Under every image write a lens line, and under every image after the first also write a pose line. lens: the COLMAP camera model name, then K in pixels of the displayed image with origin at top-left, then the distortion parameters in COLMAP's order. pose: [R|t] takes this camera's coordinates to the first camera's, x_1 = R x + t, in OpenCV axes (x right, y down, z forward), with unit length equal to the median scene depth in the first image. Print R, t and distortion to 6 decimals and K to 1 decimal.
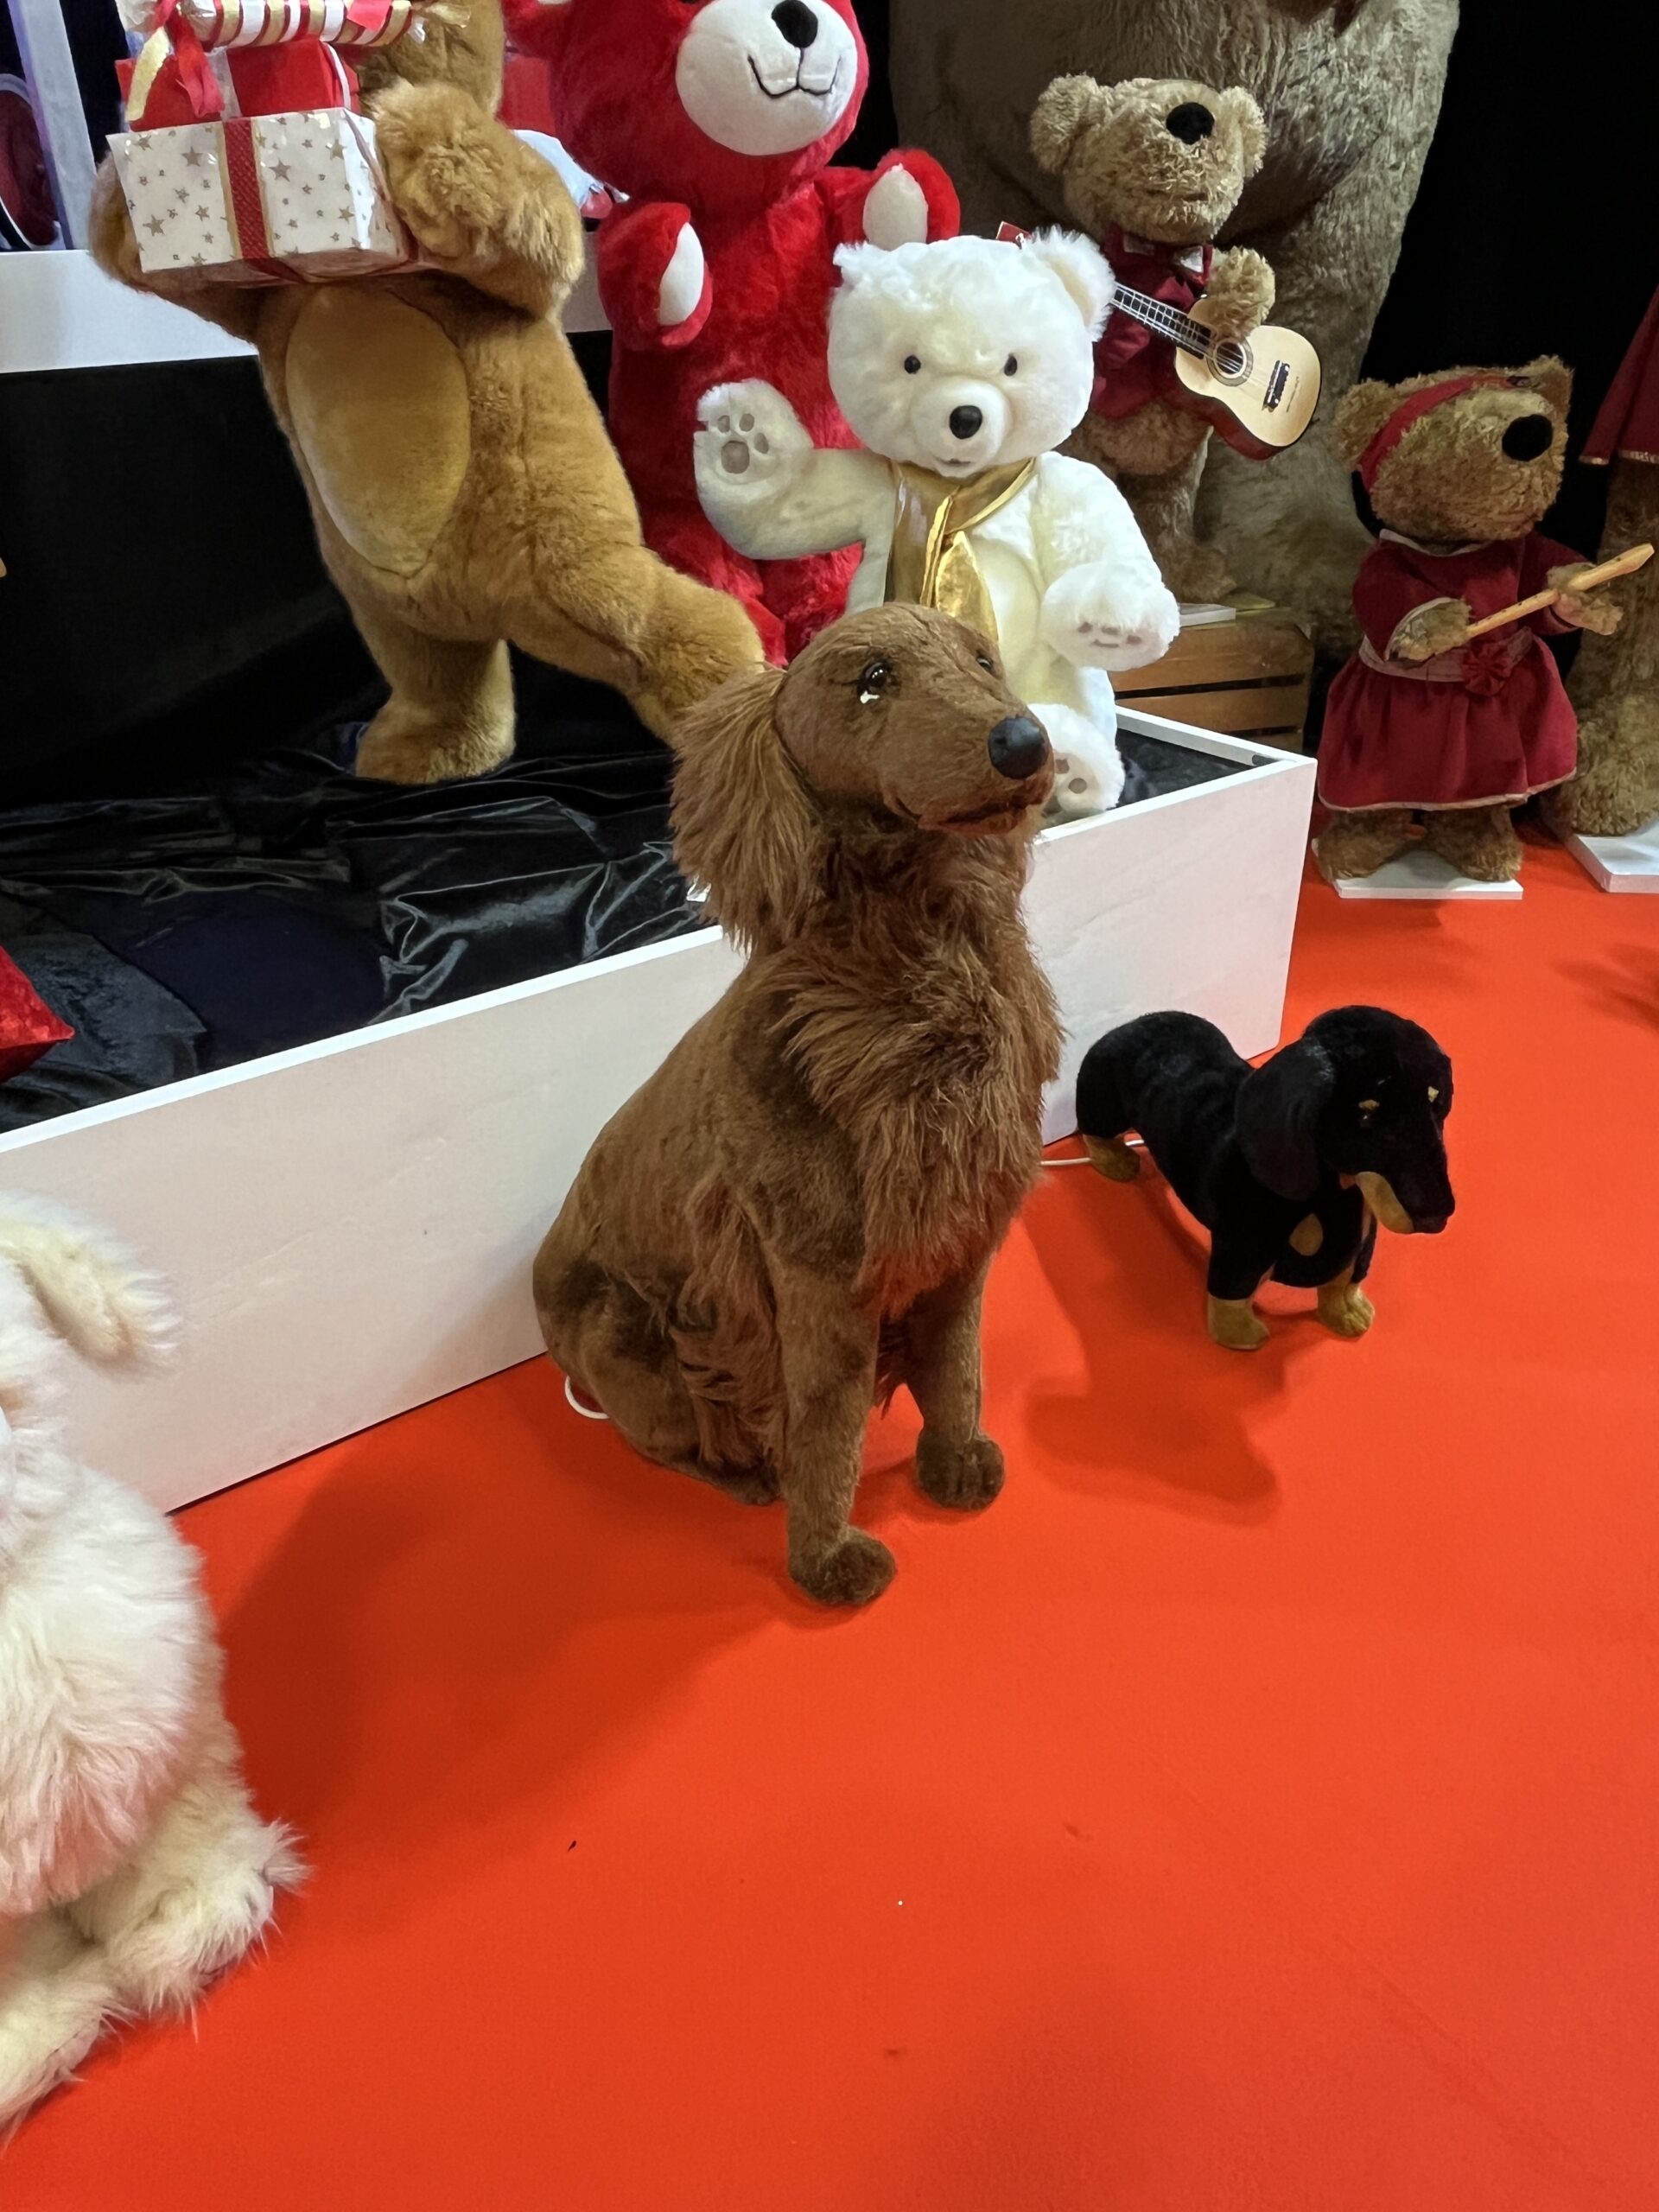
lens RADIAL K [[1563.8, 0, 838.6], [0, 1563.8, 1101.7], [0, 0, 1]] dist [0.007530, 0.006333]
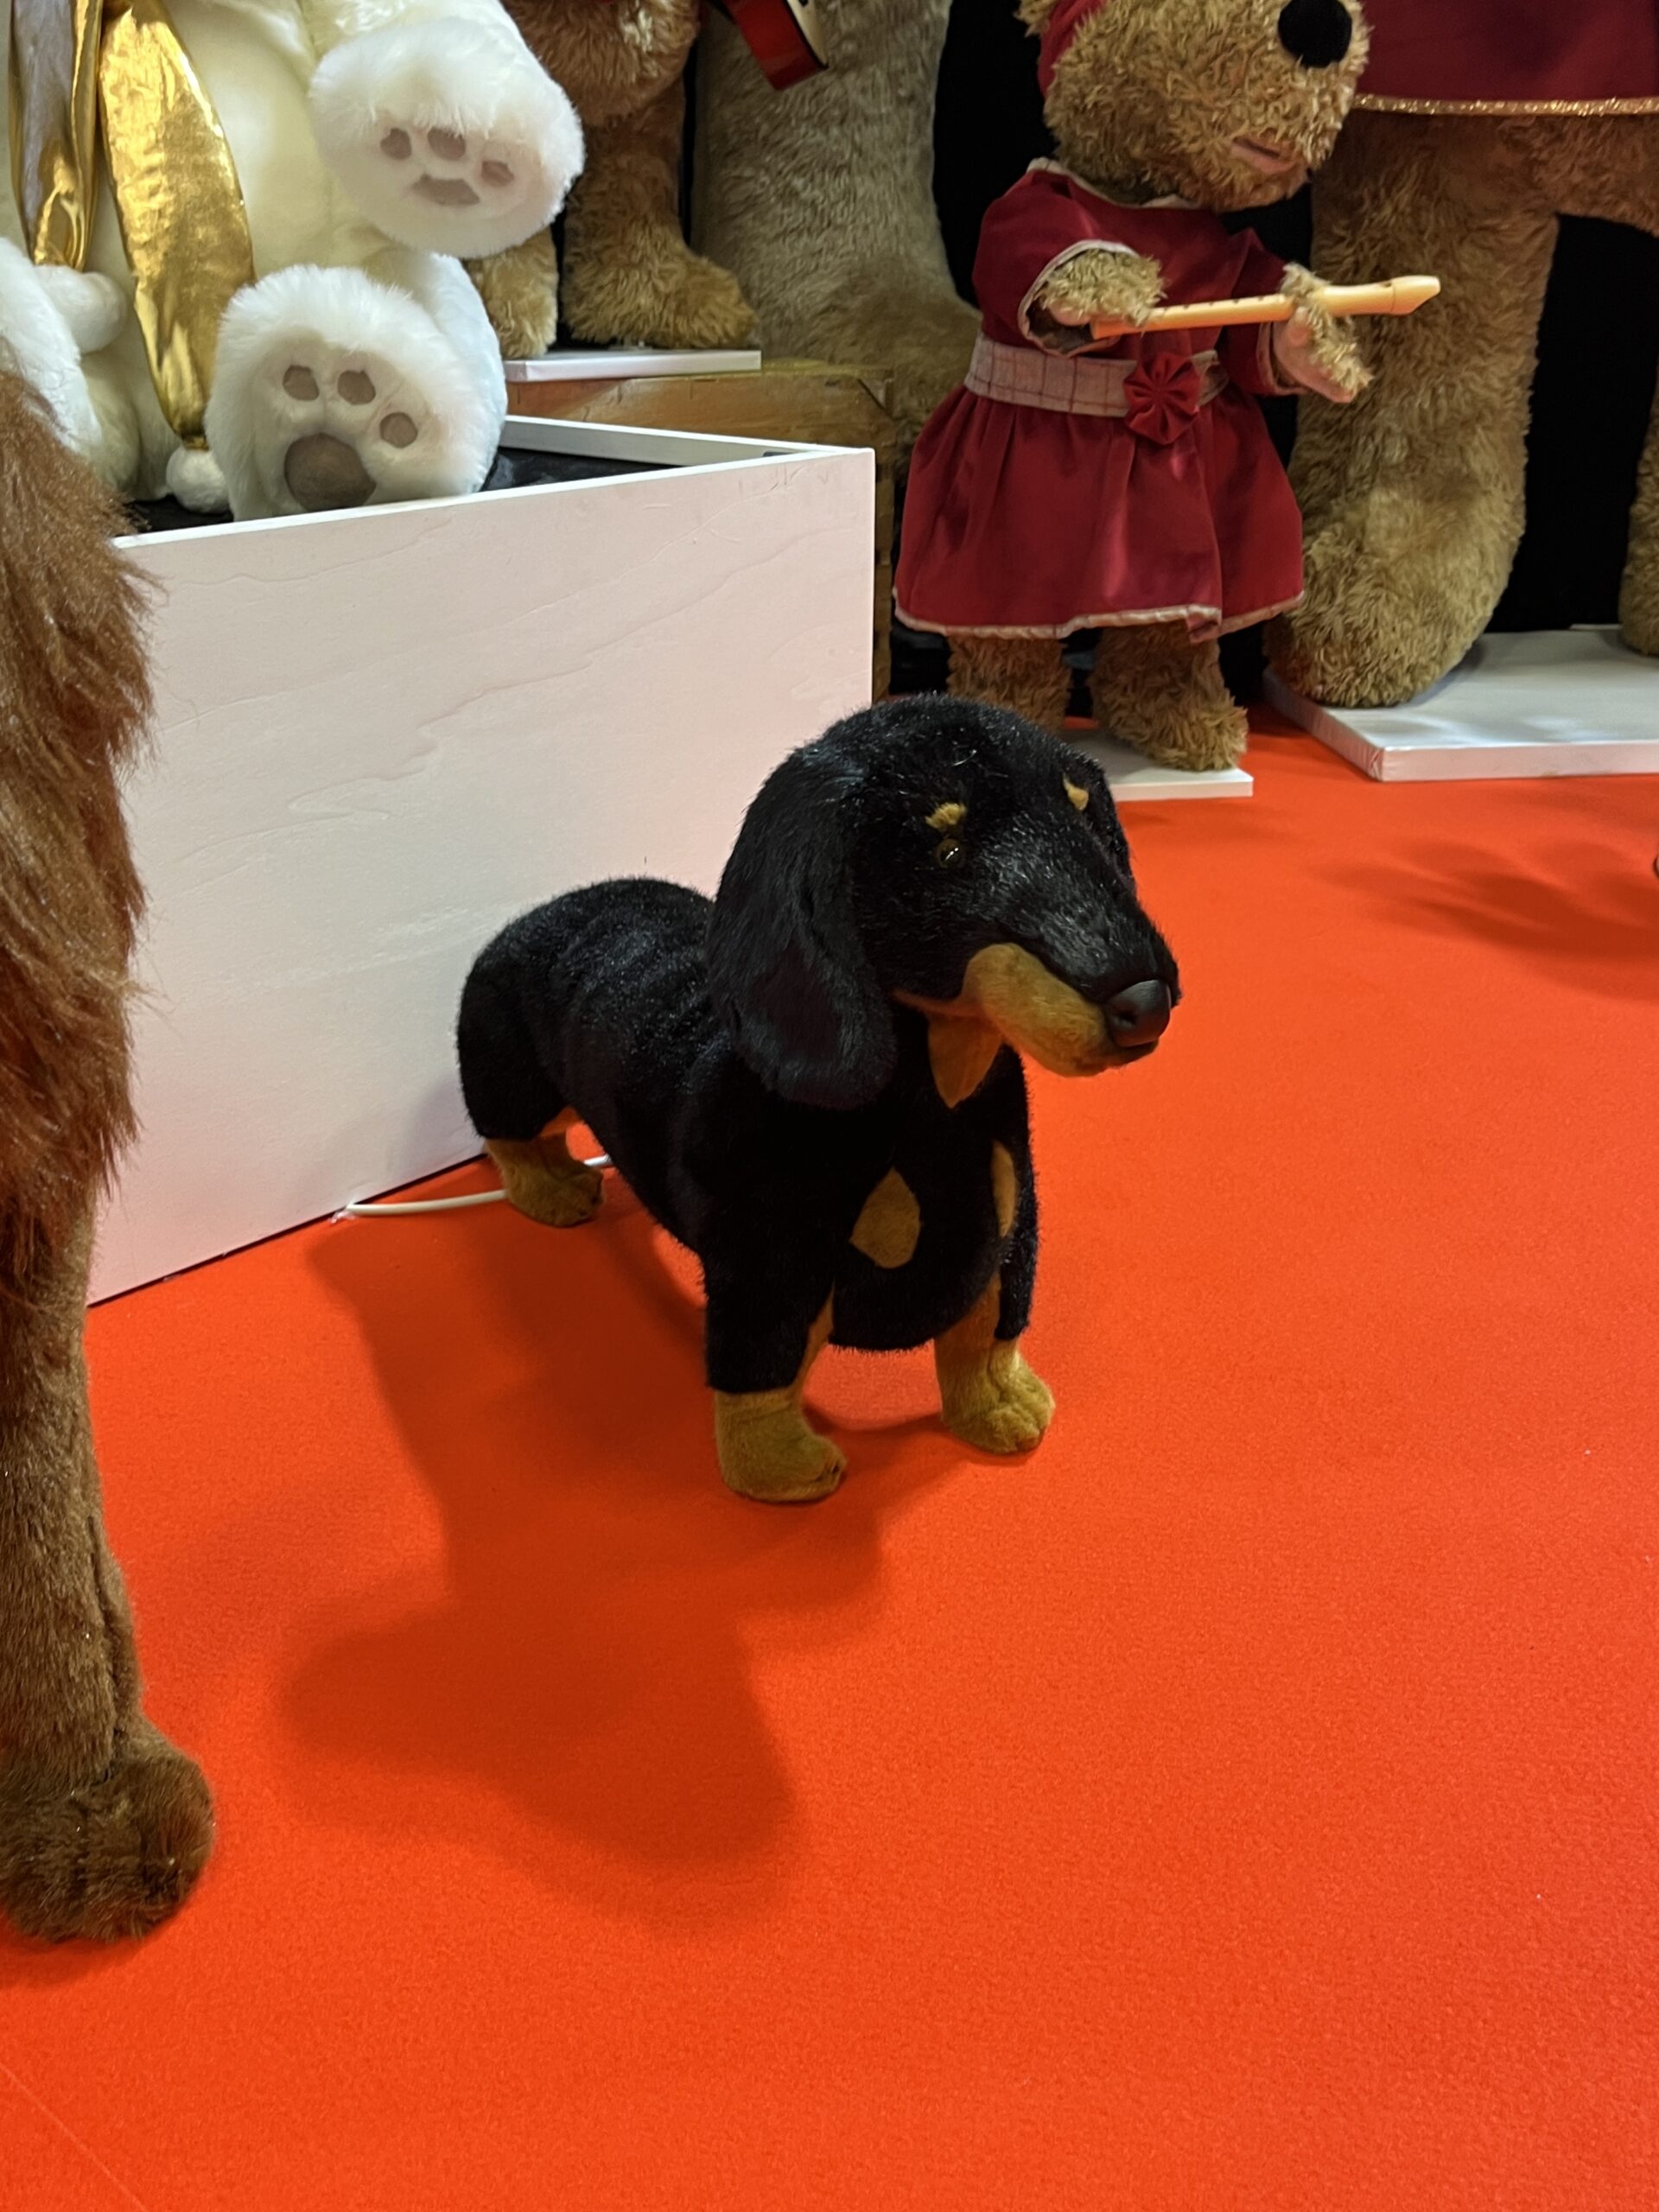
lens RADIAL K [[2151.7, 0, 825.7], [0, 2151.7, 1112.7], [0, 0, 1]] dist [0.058516, 0.000000]
pose [[0.976743, -0.063756, 0.204716, 0.097759], [0.087676, 0.990059, -0.109980, 0.078474], [-0.195669, 0.125371, 0.972623, 0.241449]]
